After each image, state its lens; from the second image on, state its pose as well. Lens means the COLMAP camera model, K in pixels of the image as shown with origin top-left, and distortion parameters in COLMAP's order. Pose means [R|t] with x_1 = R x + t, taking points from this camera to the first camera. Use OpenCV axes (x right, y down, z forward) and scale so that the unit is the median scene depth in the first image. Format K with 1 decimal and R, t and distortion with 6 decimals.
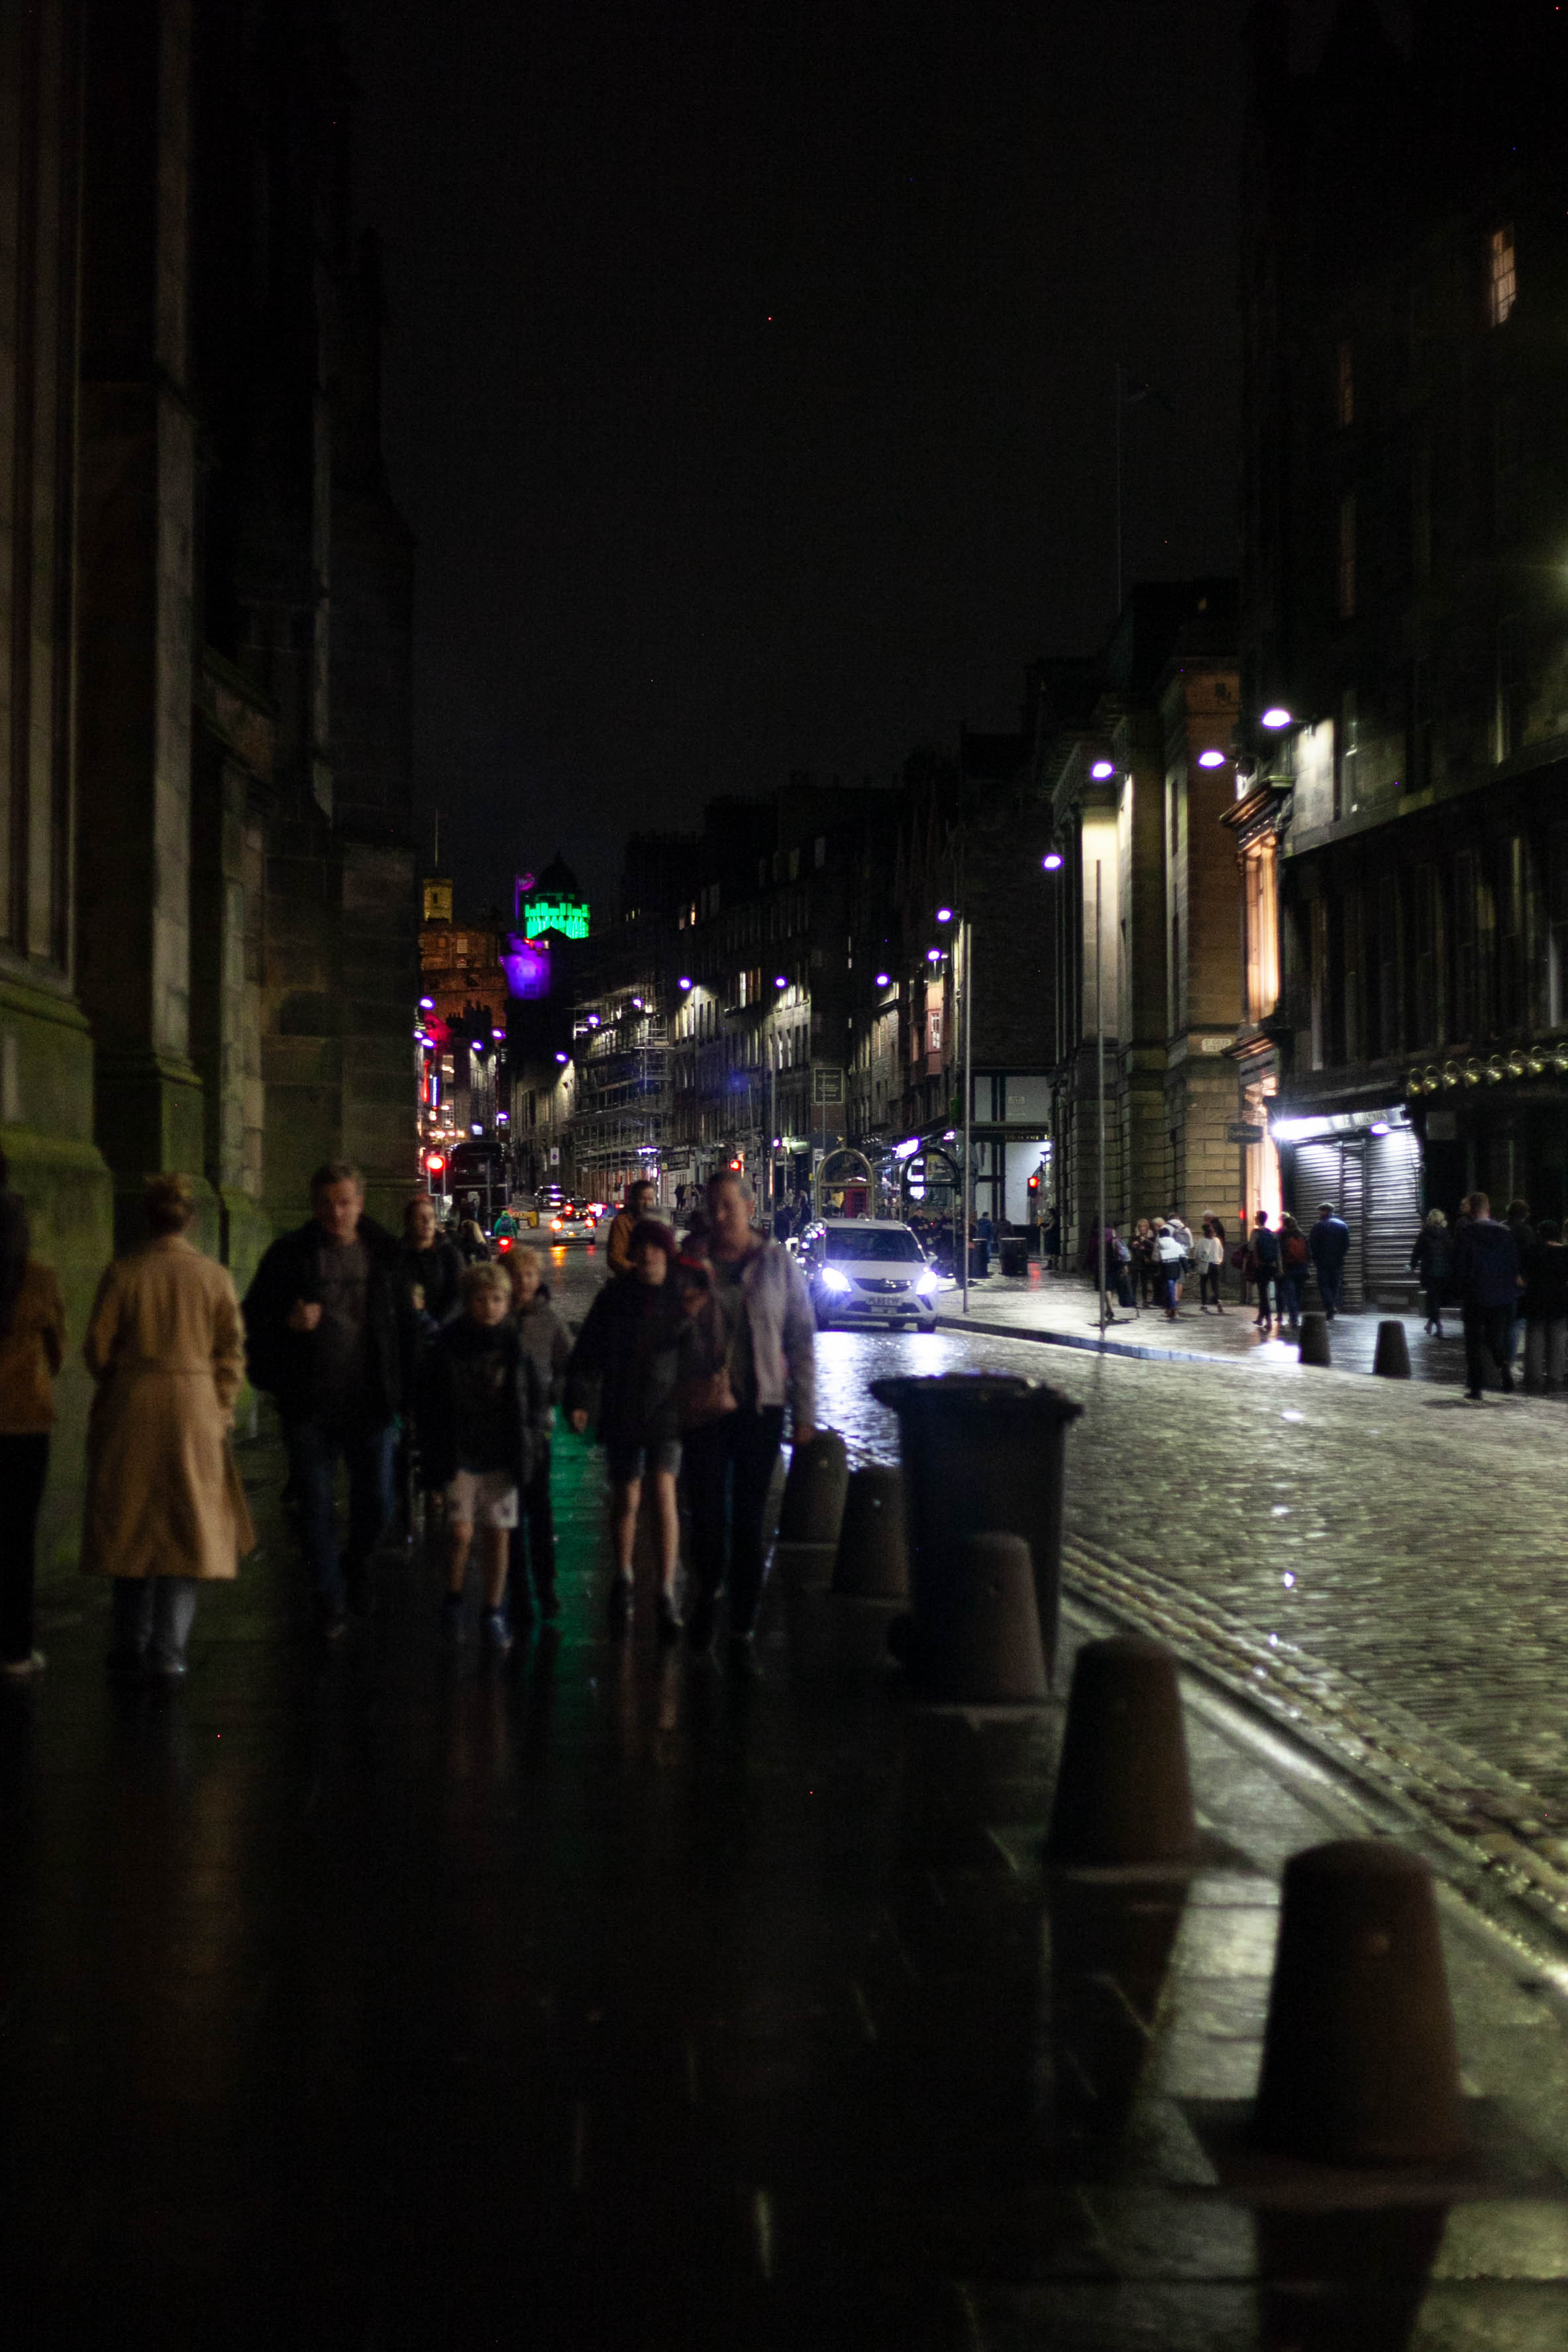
lens RADIAL K [[3355.8, 0, 785.2], [0, 3355.8, 1174.7], [0, 0, 1]] dist [-0.108408, 0.000000]
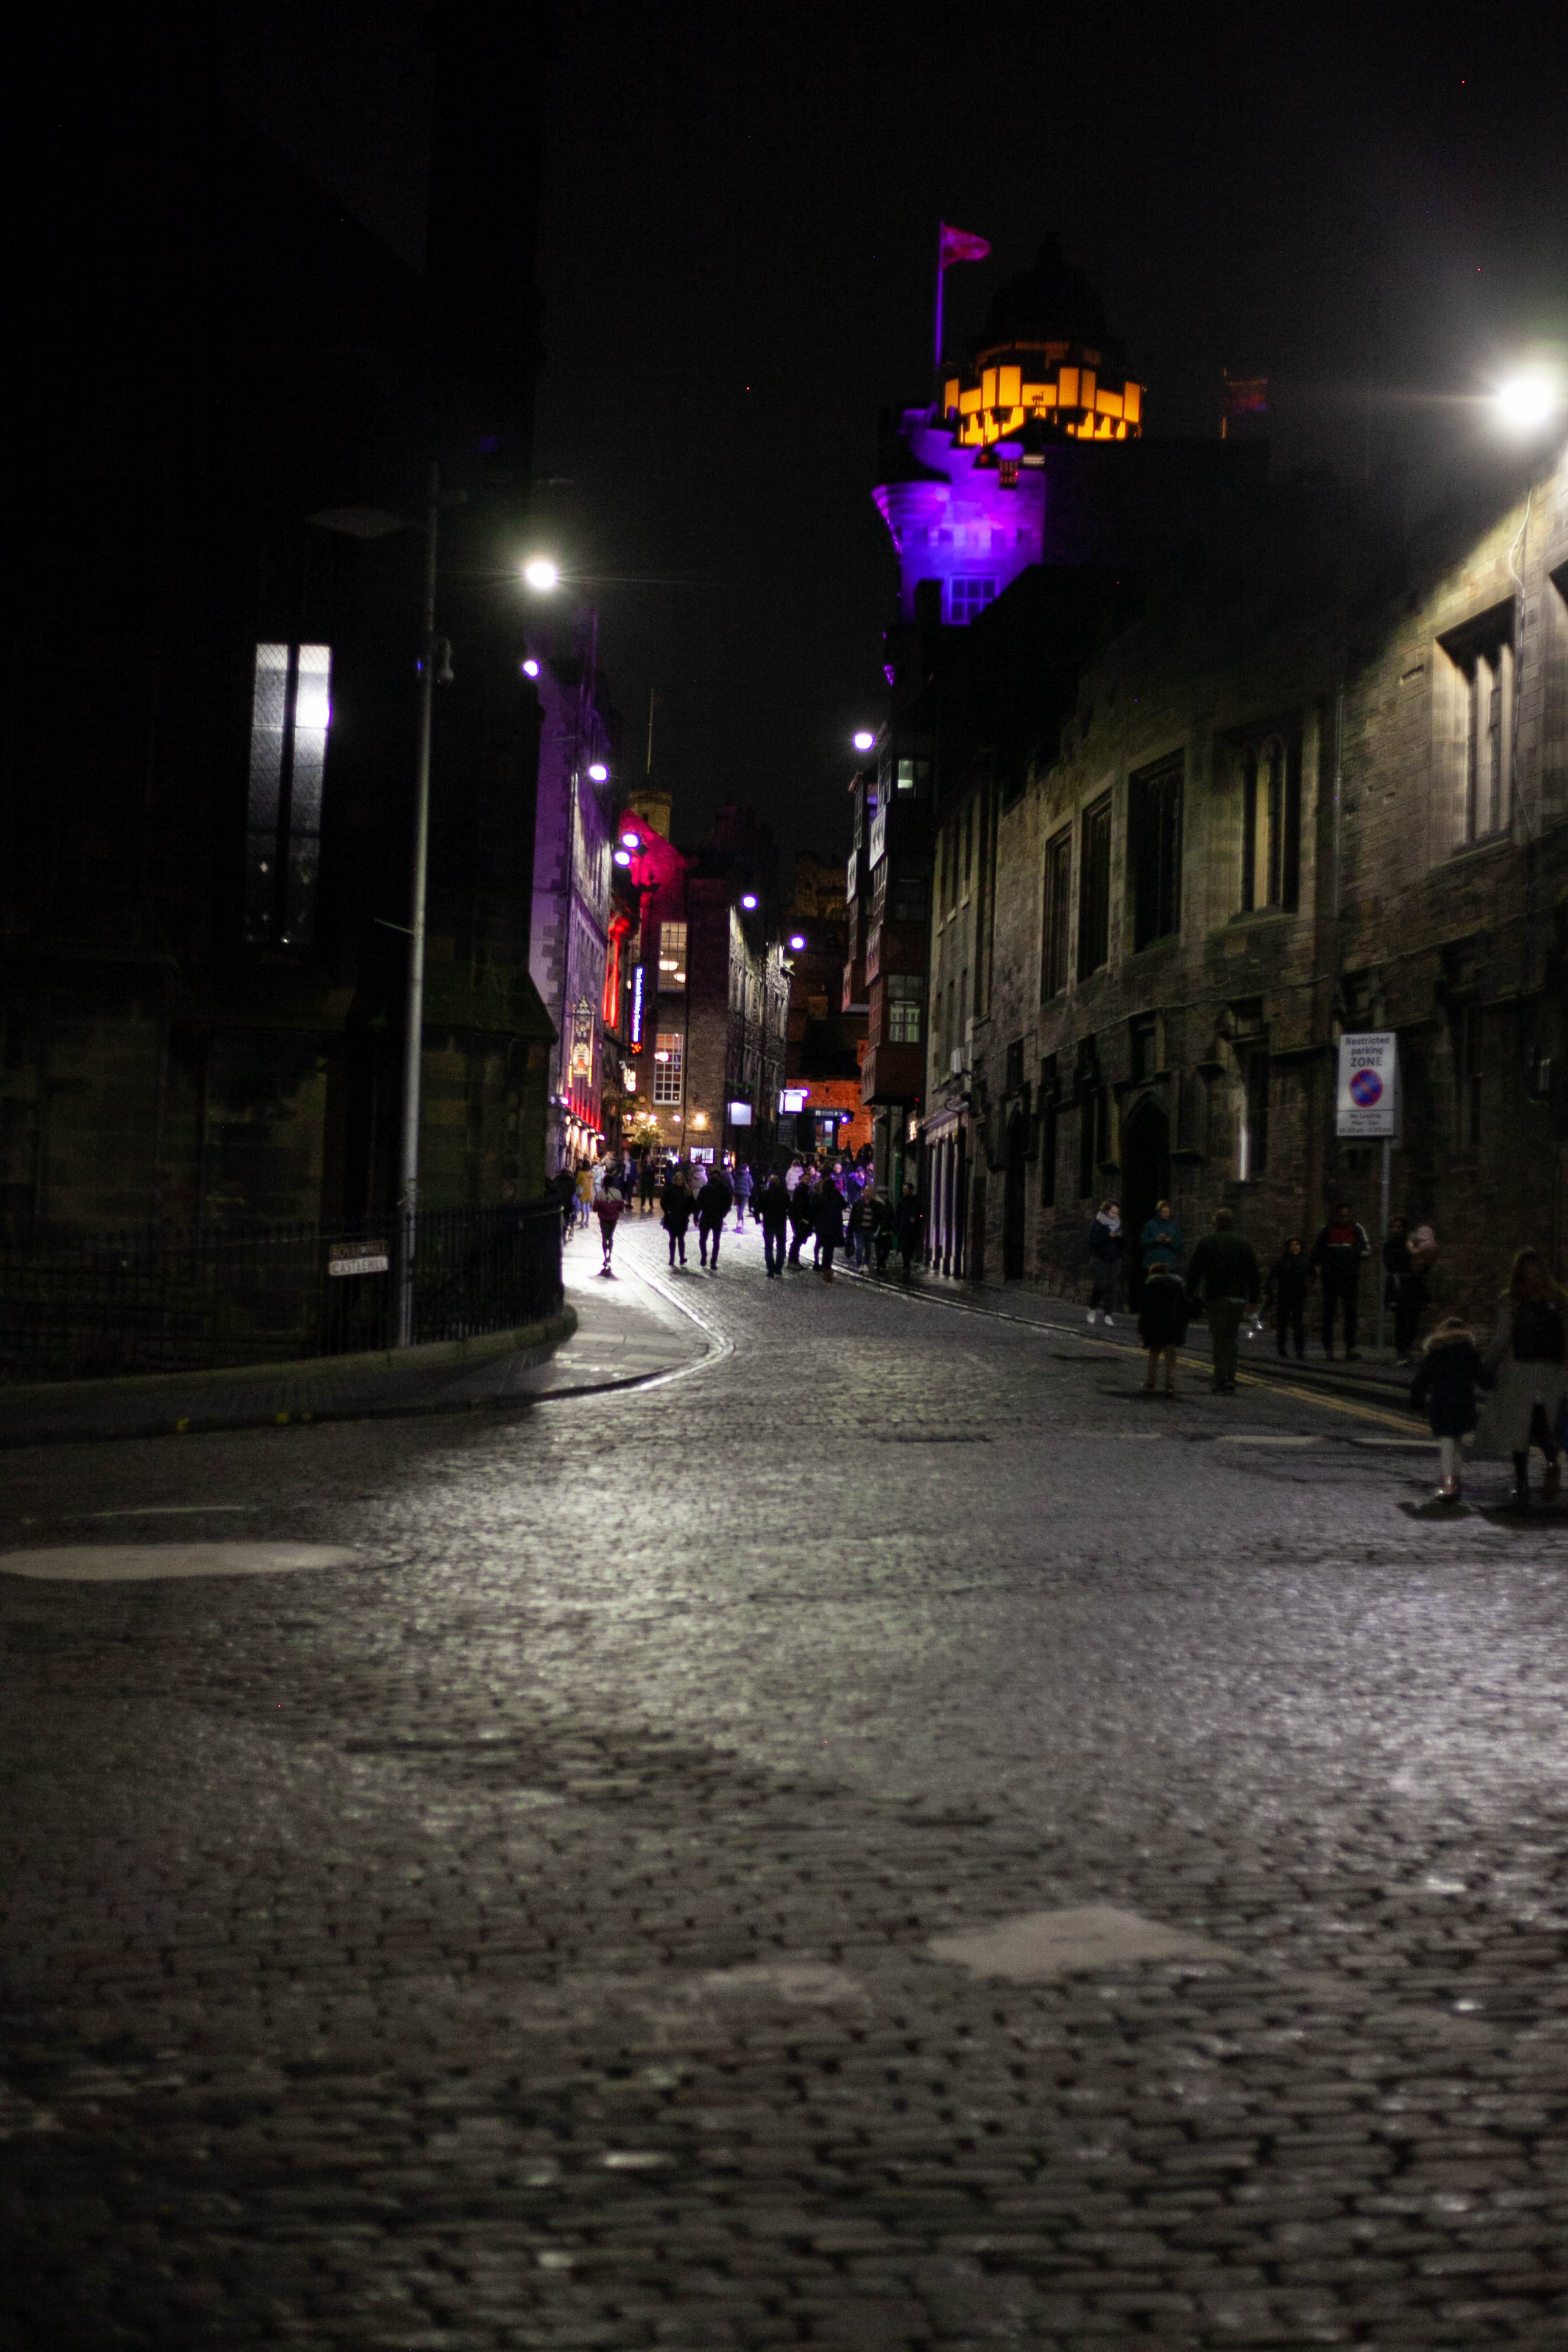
lens RADIAL K [[3356.0, 0, 783.2], [0, 3356.0, 1181.3], [0, 0, 1]] dist [-0.108408, 0.000000]
pose [[0.997540, 0.038066, -0.058871, -0.092993], [-0.039374, 0.998999, -0.021234, 0.004073], [0.058004, 0.023499, 0.998040, 0.889478]]
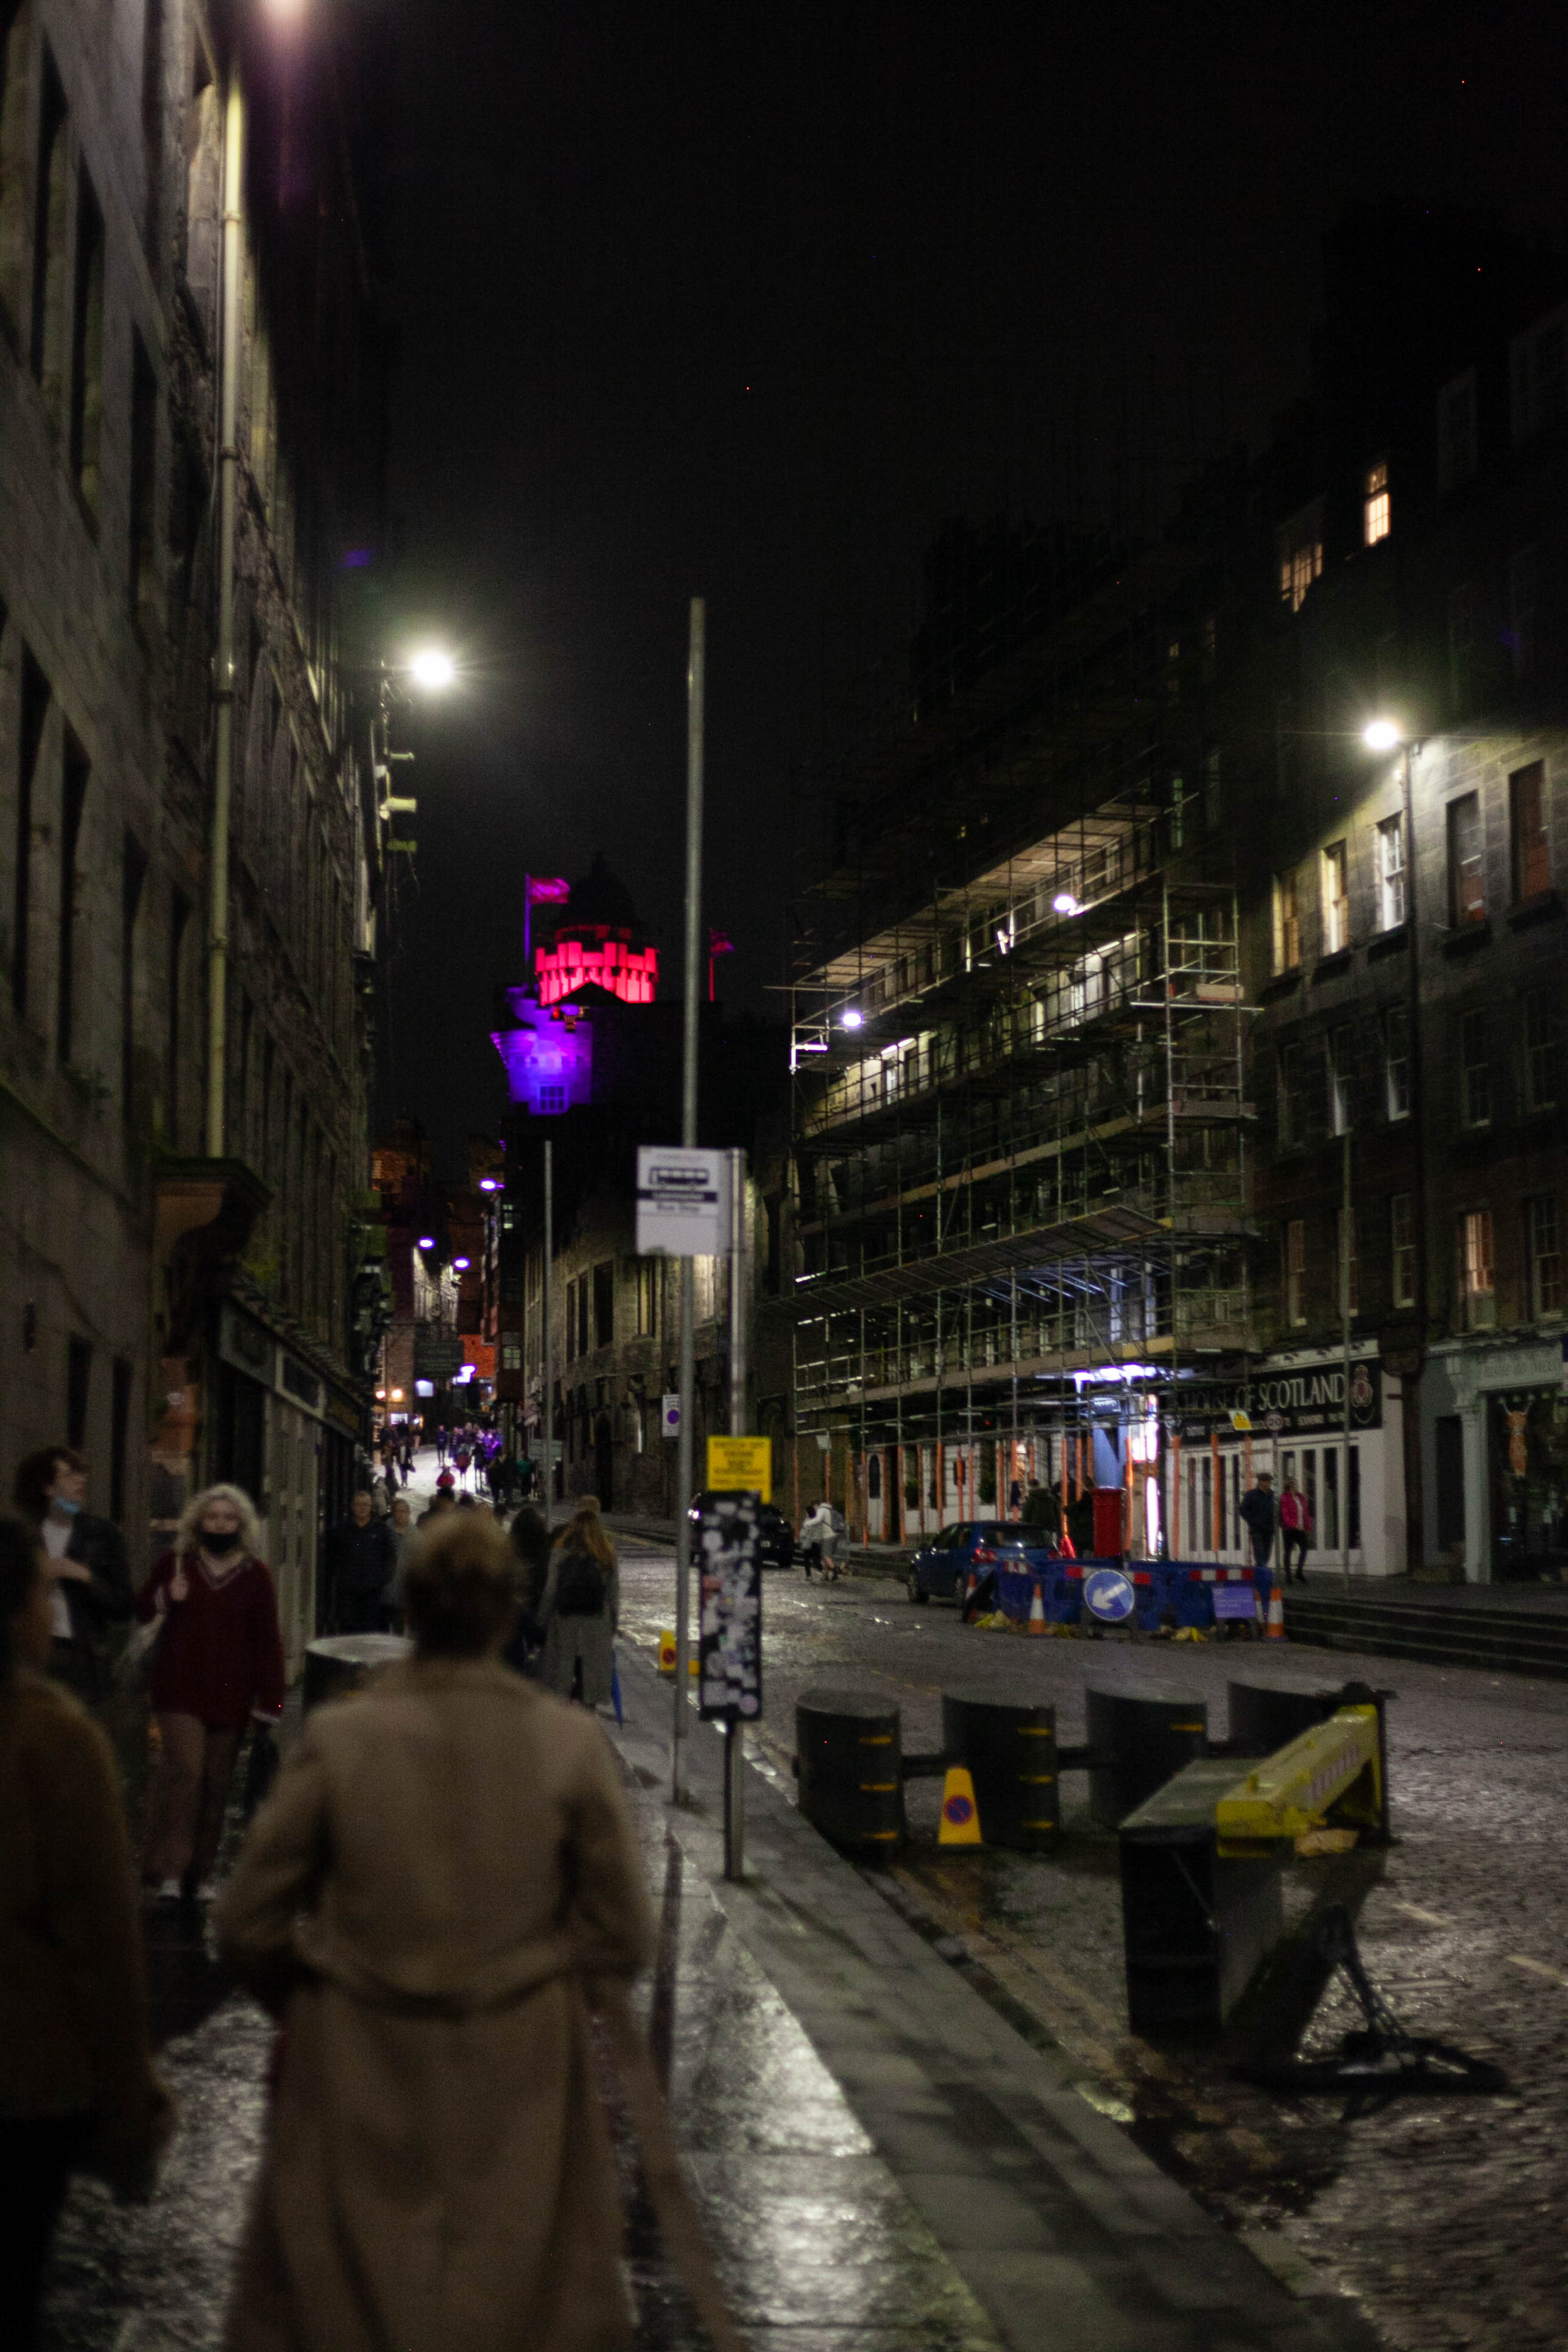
lens RADIAL K [[3356.0, 0, 780.9], [0, 3356.0, 1173.8], [0, 0, 1]] dist [-0.108408, 0.000000]
pose [[0.999494, 0.004182, 0.031534, -0.072622], [-0.001336, 0.995965, -0.089729, 0.001903], [-0.031782, 0.089641, 0.995467, 0.625246]]
